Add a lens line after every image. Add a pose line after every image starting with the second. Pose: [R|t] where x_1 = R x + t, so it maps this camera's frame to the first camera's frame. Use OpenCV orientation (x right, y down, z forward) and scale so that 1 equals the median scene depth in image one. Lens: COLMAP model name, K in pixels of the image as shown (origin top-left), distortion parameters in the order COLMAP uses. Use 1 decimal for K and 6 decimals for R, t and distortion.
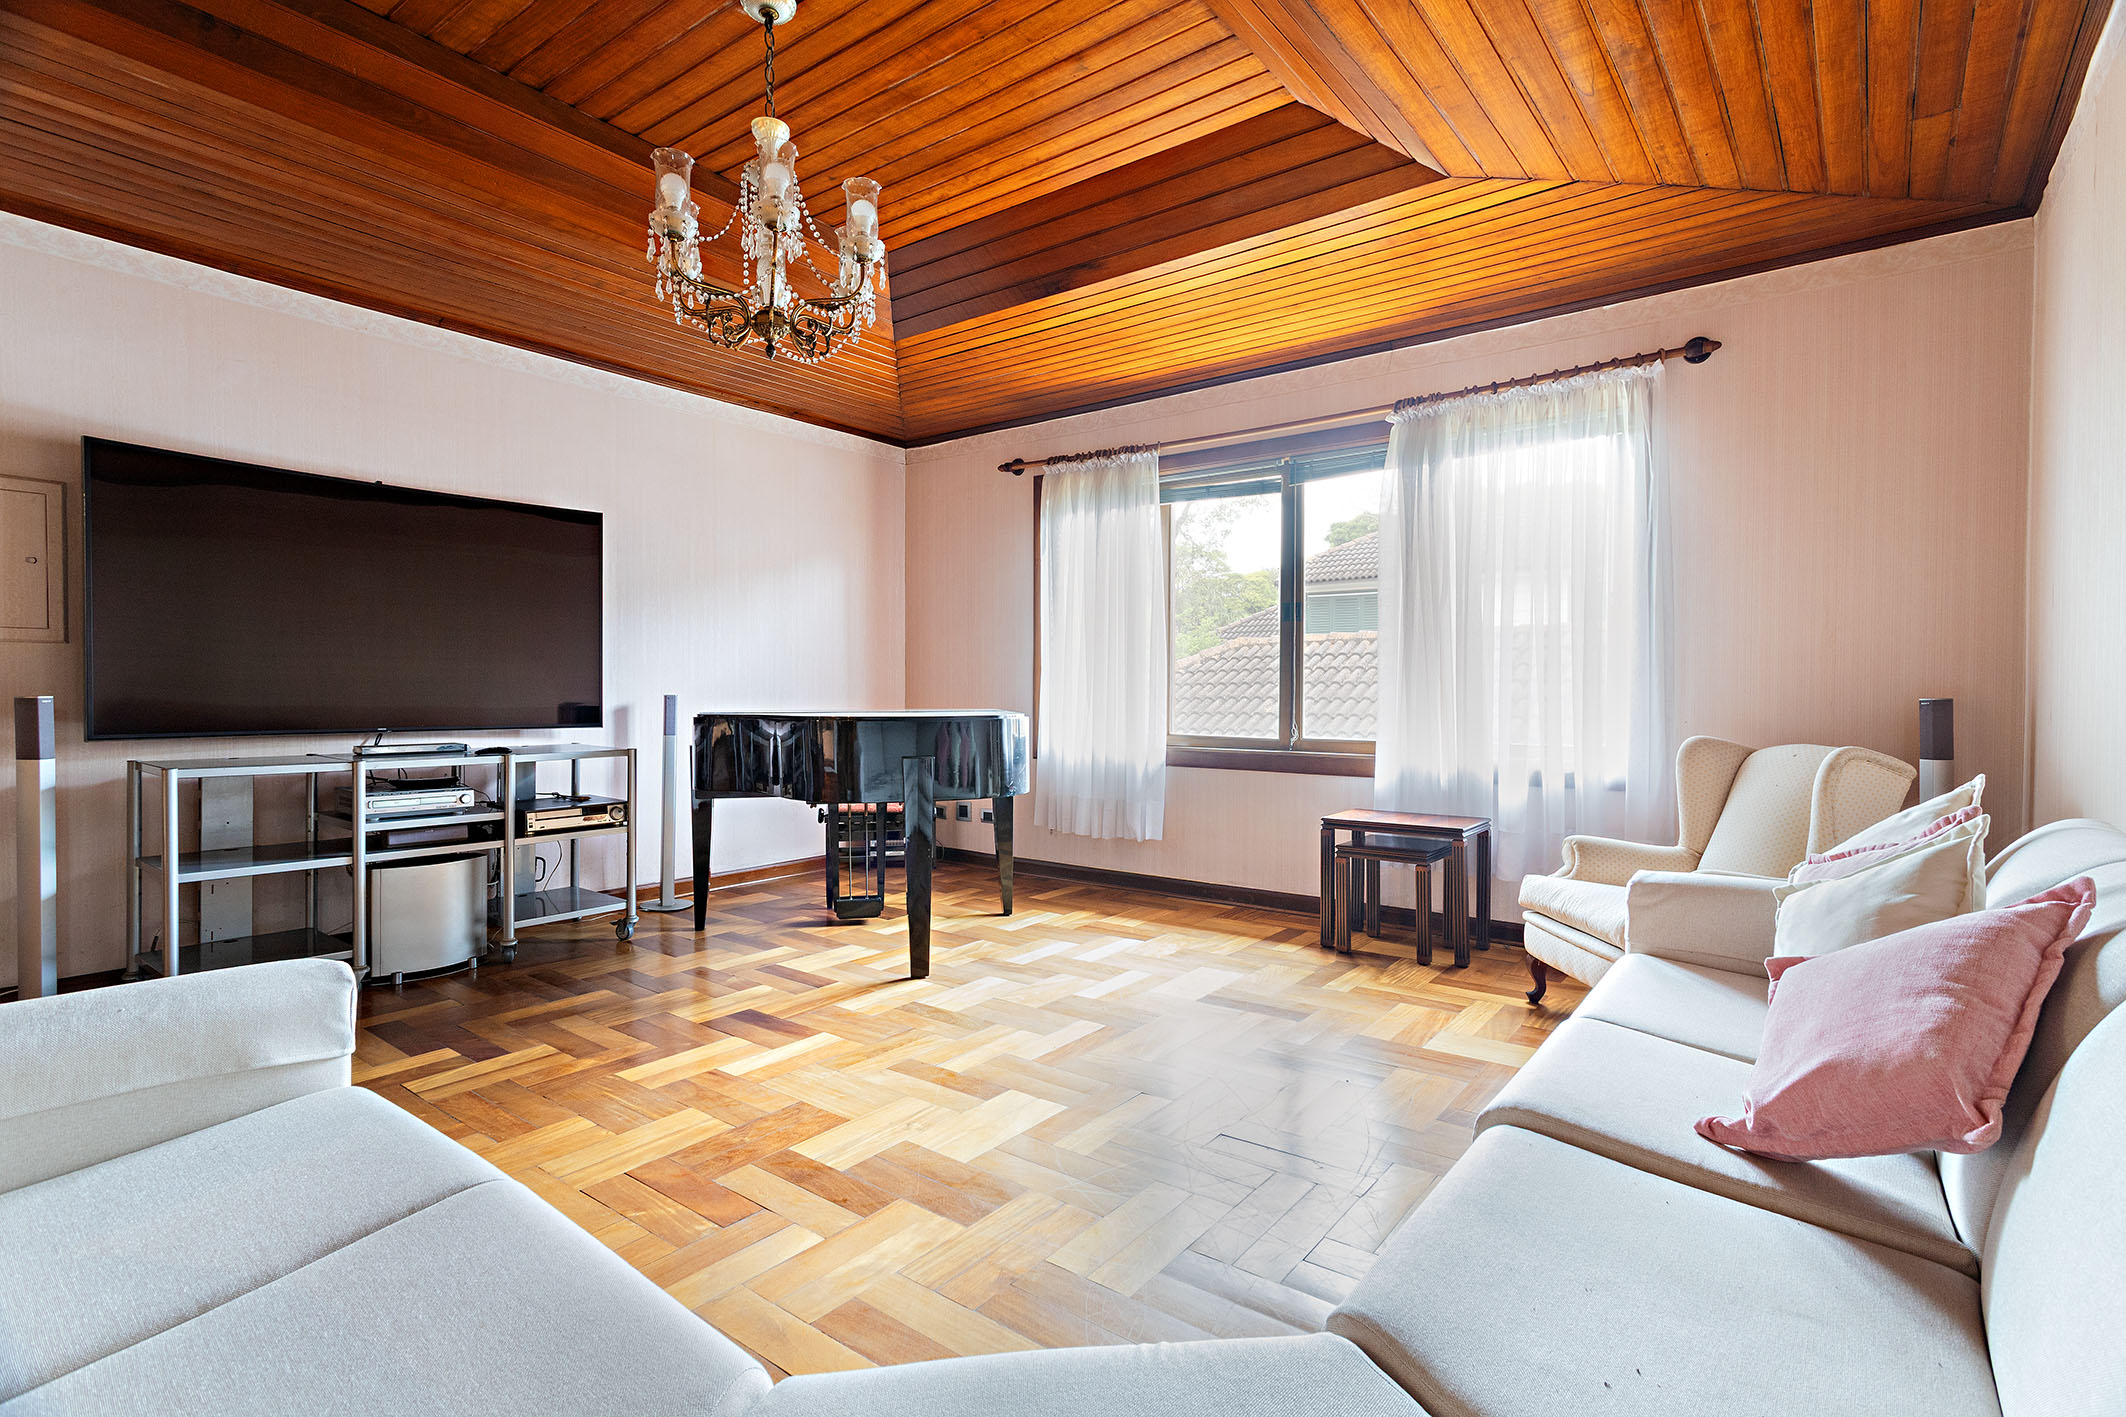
lens RADIAL K [[1041.9, 0, 1063.0], [0, 1041.9, 708.5], [0, 0, 1]] dist [0.002644, 0.000332]
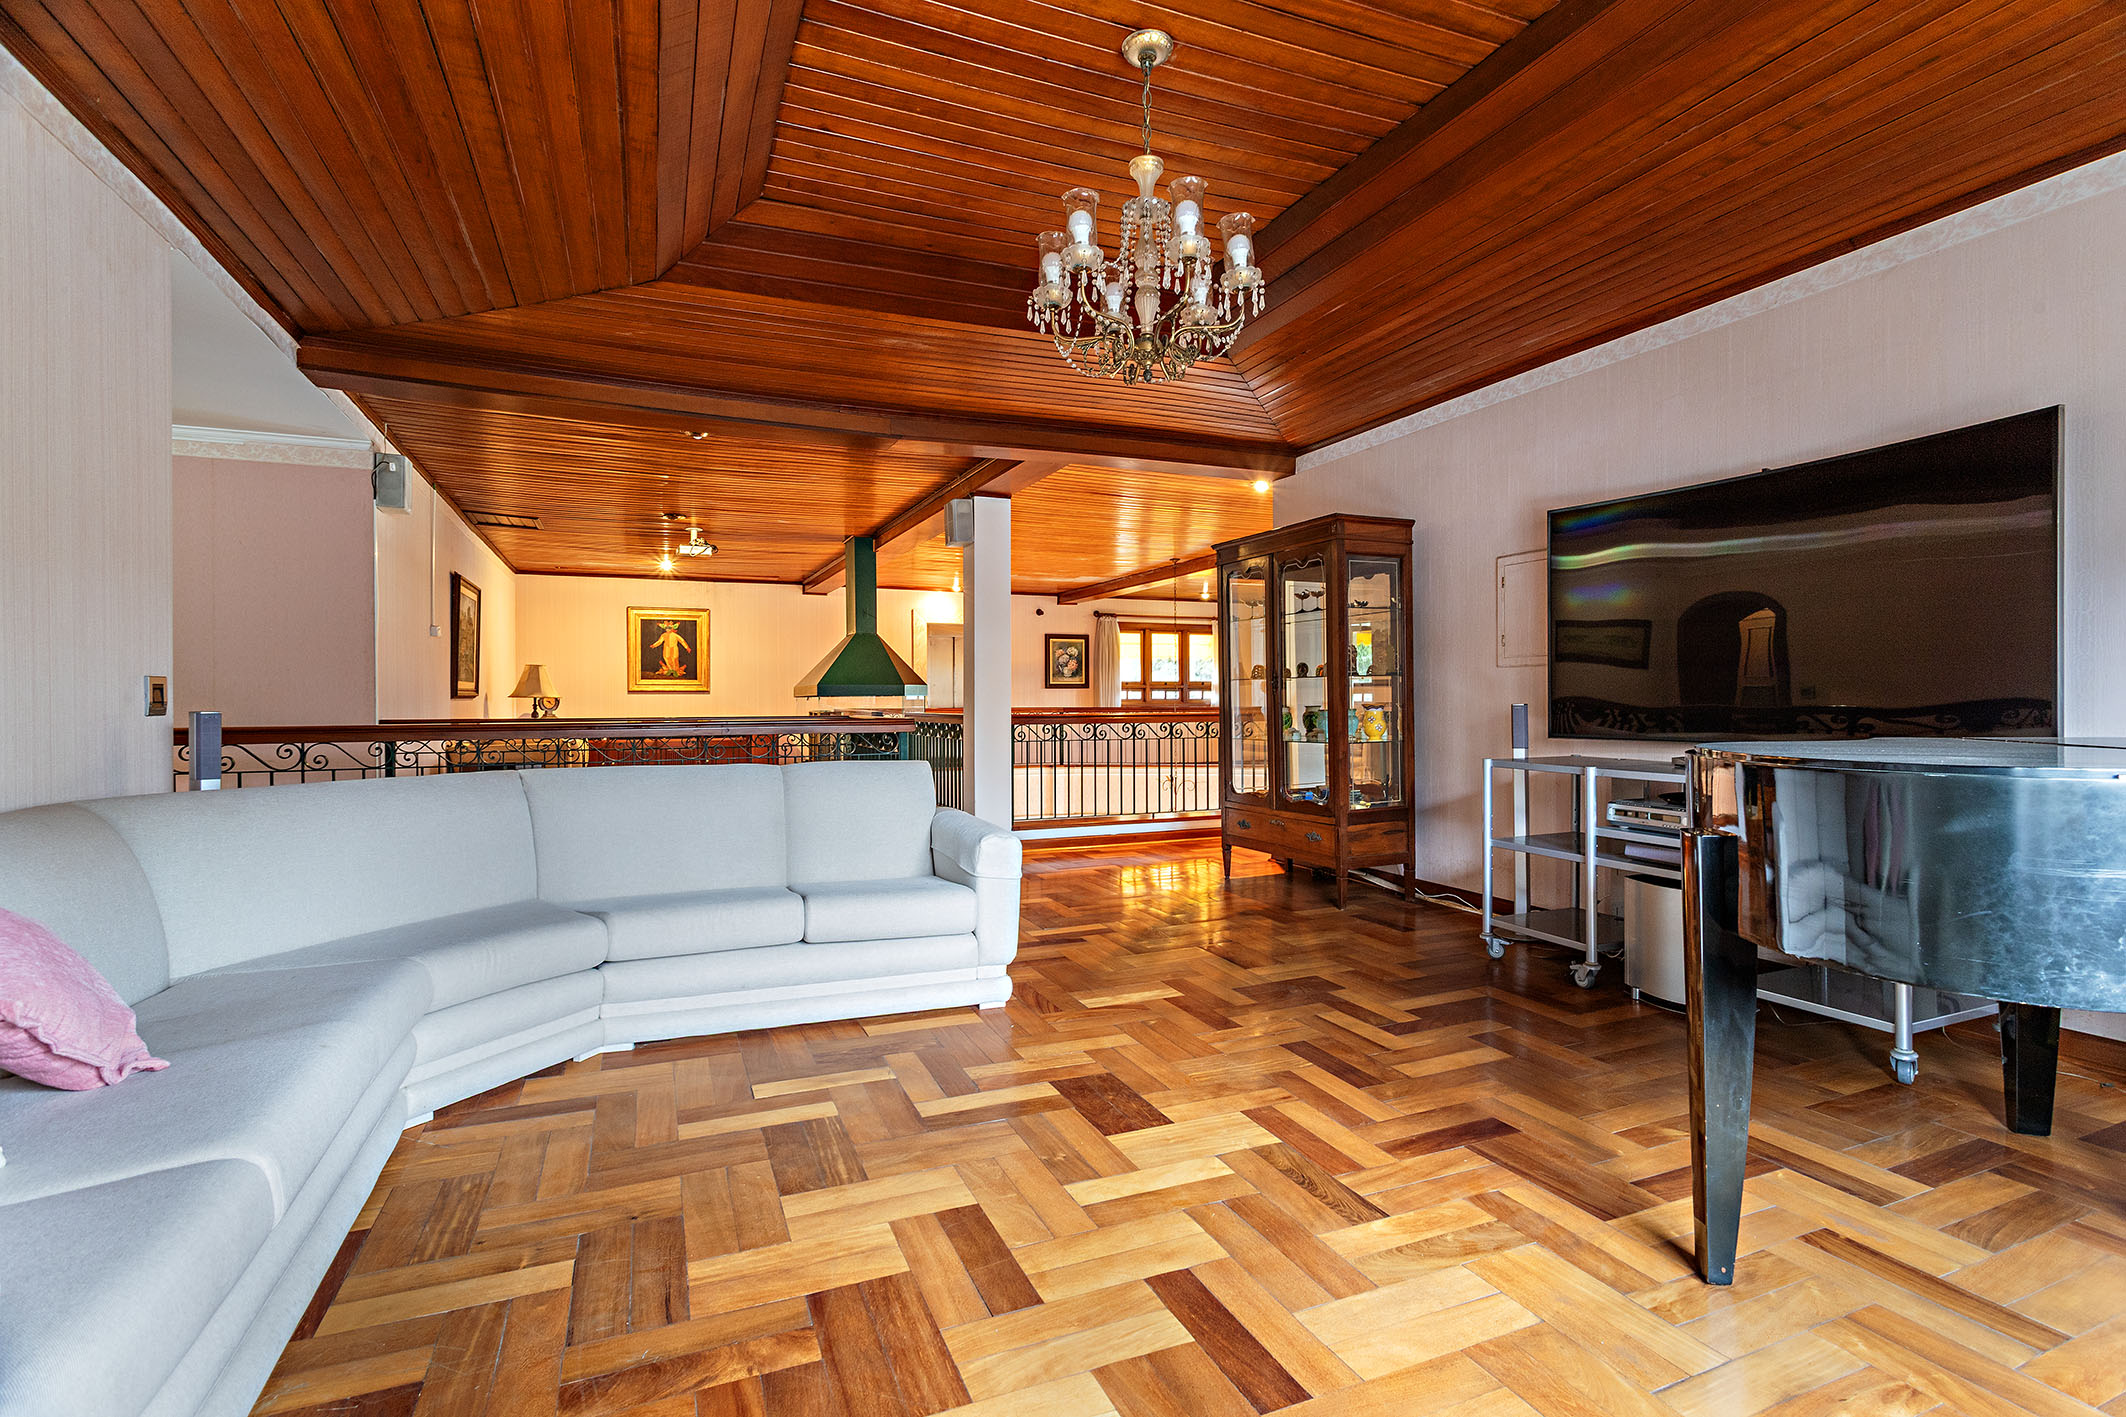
lens RADIAL K [[975.9, 0, 1063.0], [0, 975.9, 708.5], [0, 0, 1]] dist [-0.000349, 0.000124]
pose [[-0.489160, 0.007286, -0.872164, 0.471174], [-0.009269, 0.999865, 0.013552, -0.017889], [0.872145, 0.014714, -0.489027, 1.077777]]
